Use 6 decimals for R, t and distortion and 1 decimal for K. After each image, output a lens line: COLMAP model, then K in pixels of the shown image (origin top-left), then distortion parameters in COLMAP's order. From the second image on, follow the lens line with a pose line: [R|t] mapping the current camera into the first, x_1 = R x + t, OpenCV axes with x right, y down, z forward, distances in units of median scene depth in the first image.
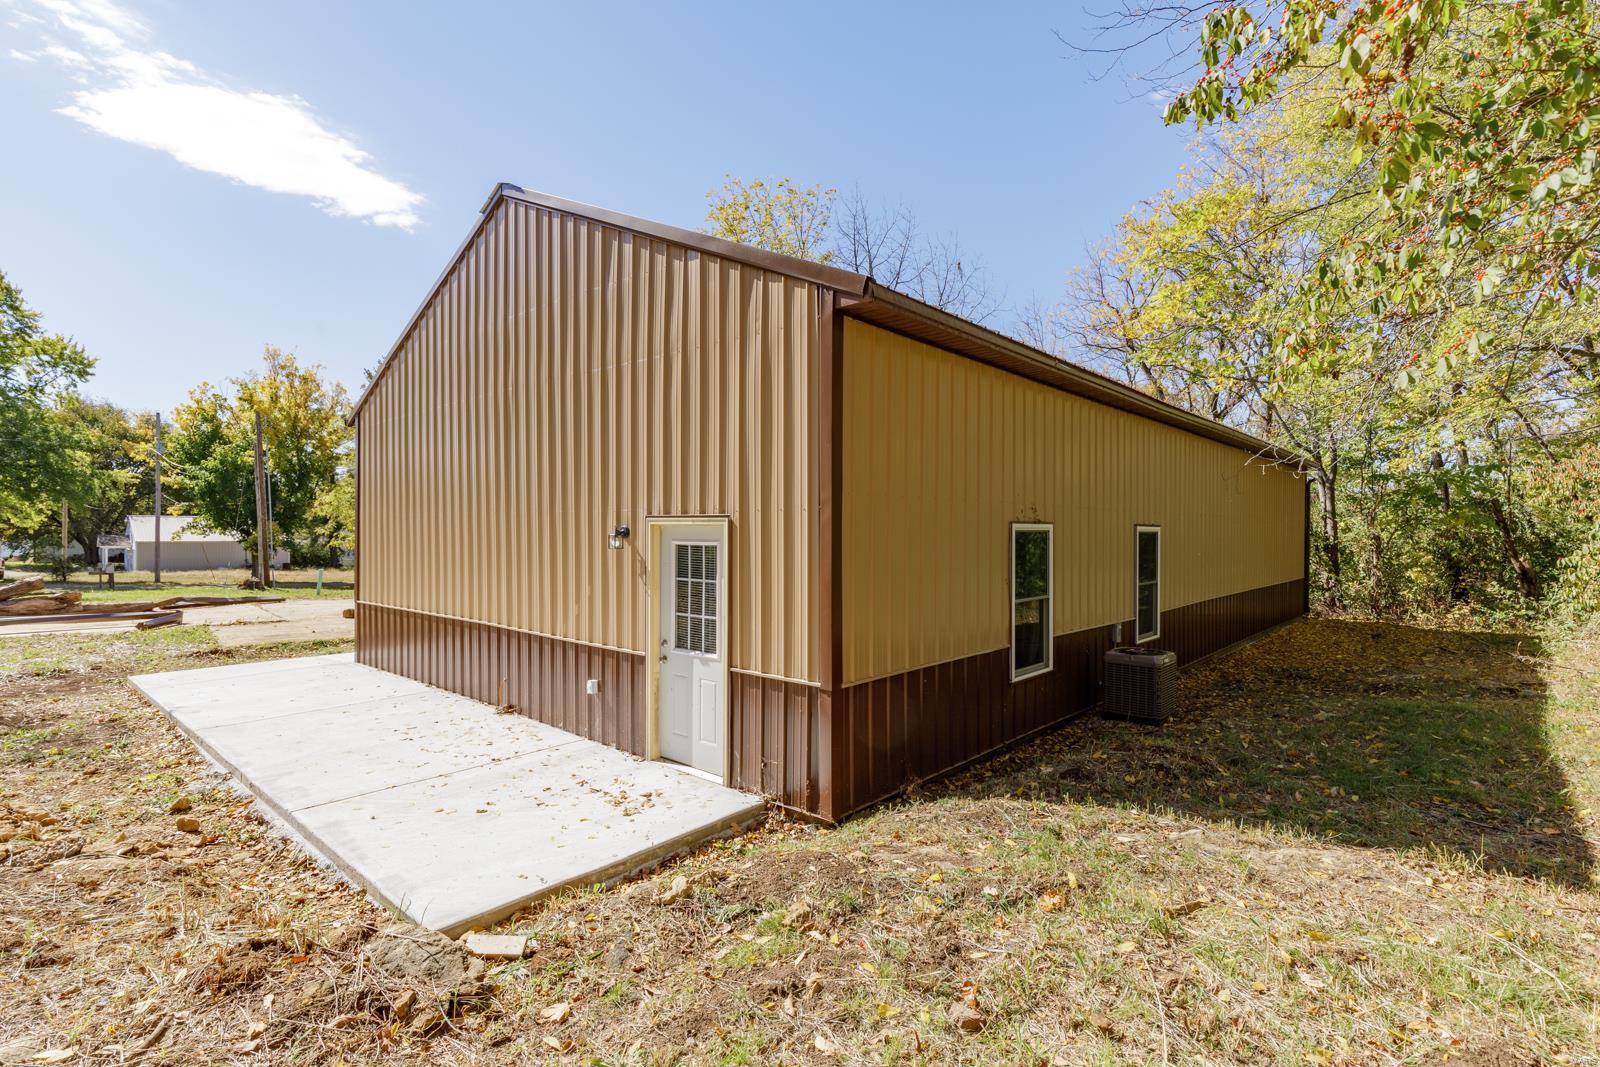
lens RADIAL K [[780.6, 0, 800.0], [0, 780.6, 533.5], [0, 0, 1]] dist [-0.001009, 0.000061]
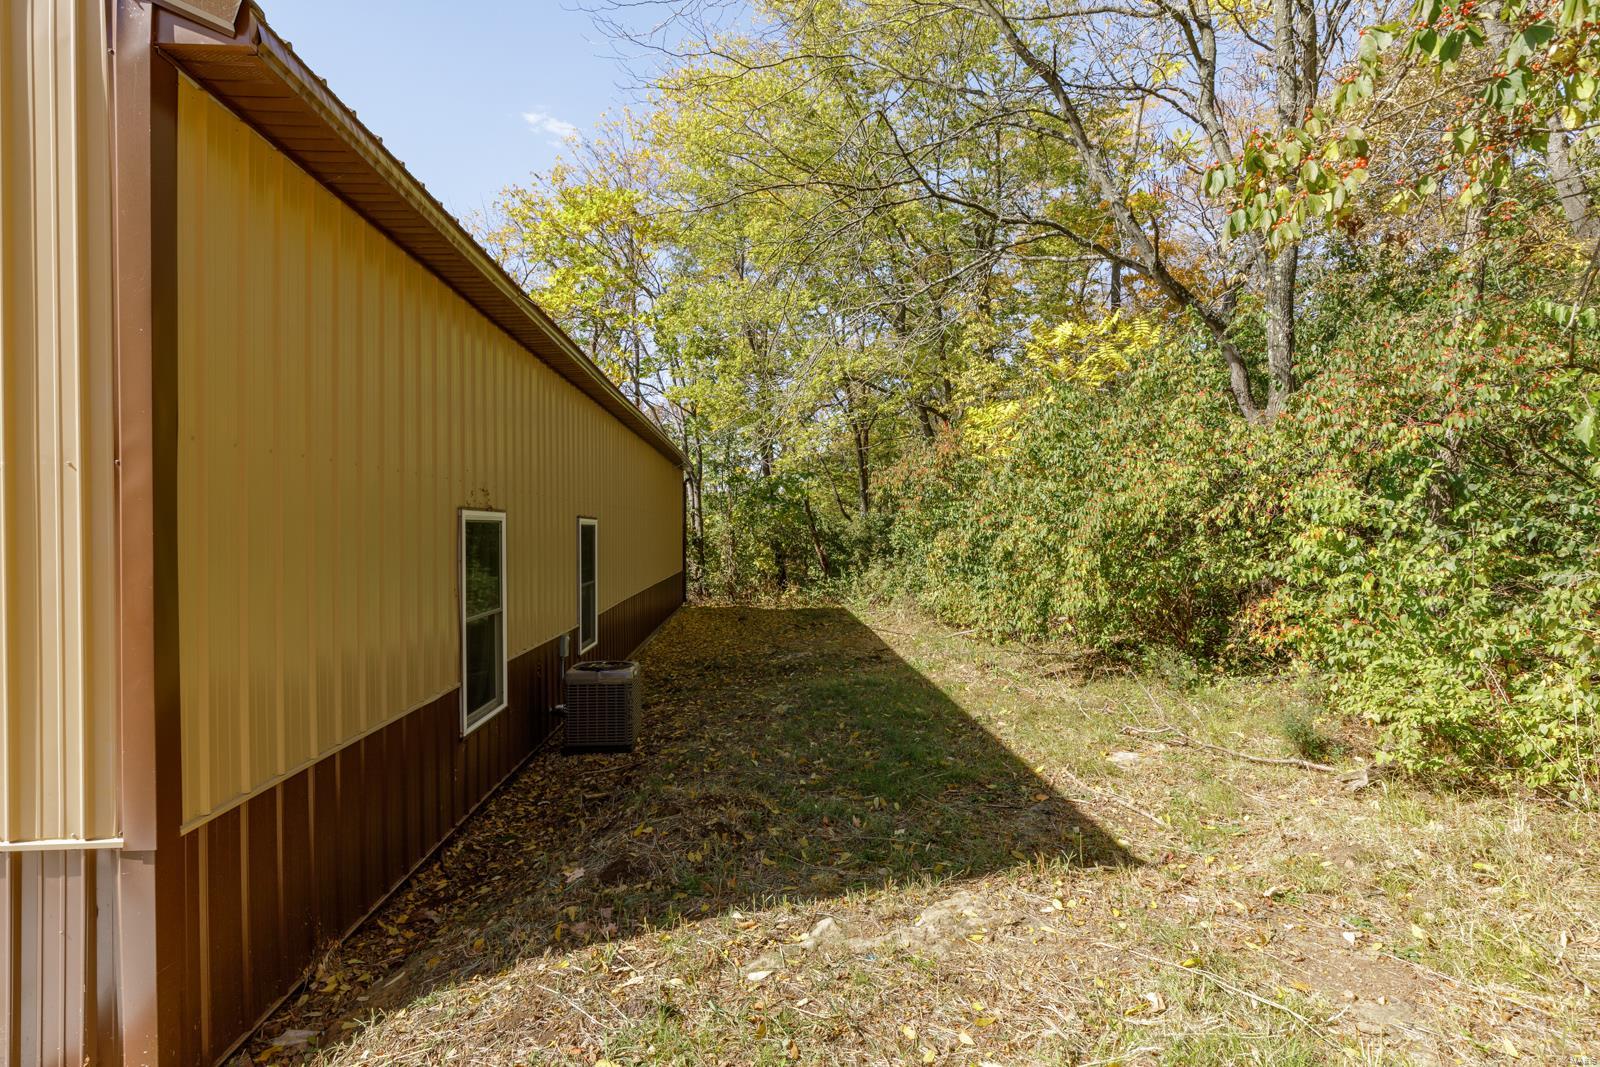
lens RADIAL K [[780.6, 0, 800.0], [0, 780.6, 533.5], [0, 0, 1]] dist [-0.001009, 0.000061]
pose [[0.699083, -0.008579, 0.714990, -0.016037], [0.008349, 0.999958, 0.003835, 0.007559], [-0.714992, 0.003289, 0.699125, 0.271102]]
